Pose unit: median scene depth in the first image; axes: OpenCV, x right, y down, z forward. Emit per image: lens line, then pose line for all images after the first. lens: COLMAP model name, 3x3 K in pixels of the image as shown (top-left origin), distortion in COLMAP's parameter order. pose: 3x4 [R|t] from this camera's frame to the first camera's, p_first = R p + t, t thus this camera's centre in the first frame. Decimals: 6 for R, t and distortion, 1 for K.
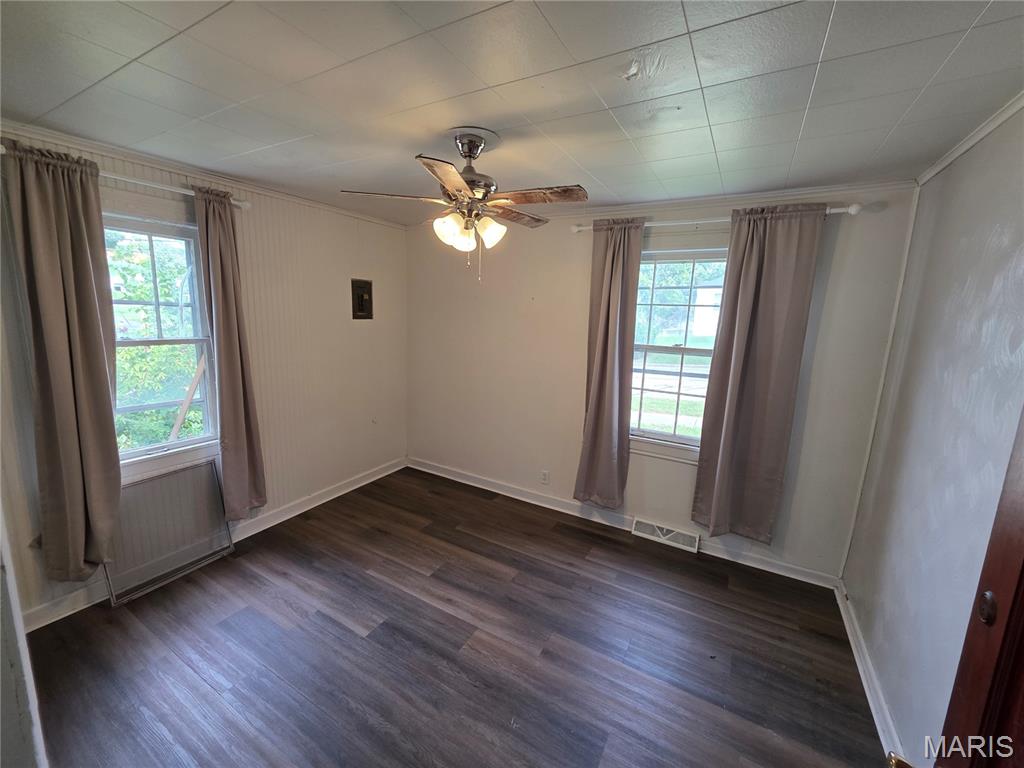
lens RADIAL K [[414.9, 0, 514.1], [0, 414.9, 384.2], [0, 0, 1]] dist [-0.002784, -0.000127]
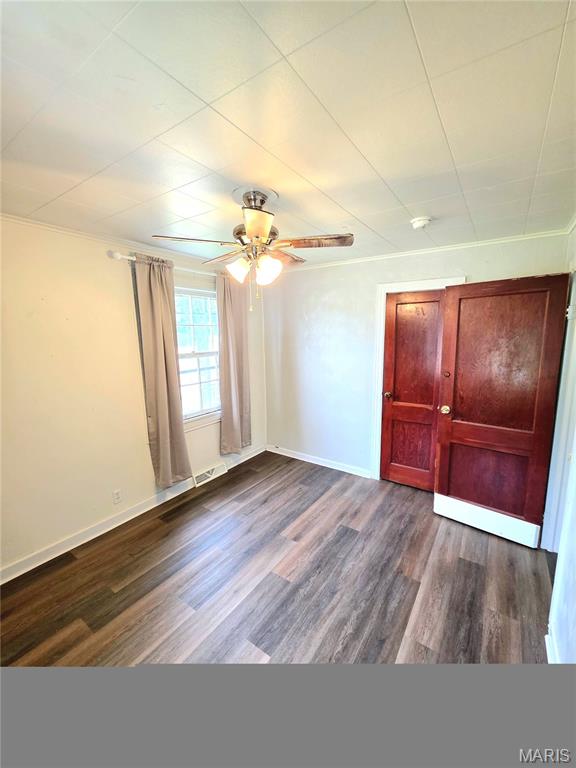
lens RADIAL K [[311.2, 0, 290.8], [0, 311.2, 382.5], [0, 0, 1]] dist [-0.002784, -0.000127]
pose [[0.070138, -0.195223, 0.978248, -0.744162], [0.188245, 0.965634, 0.179209, -0.127776], [-0.979615, 0.171581, 0.104478, 0.581379]]
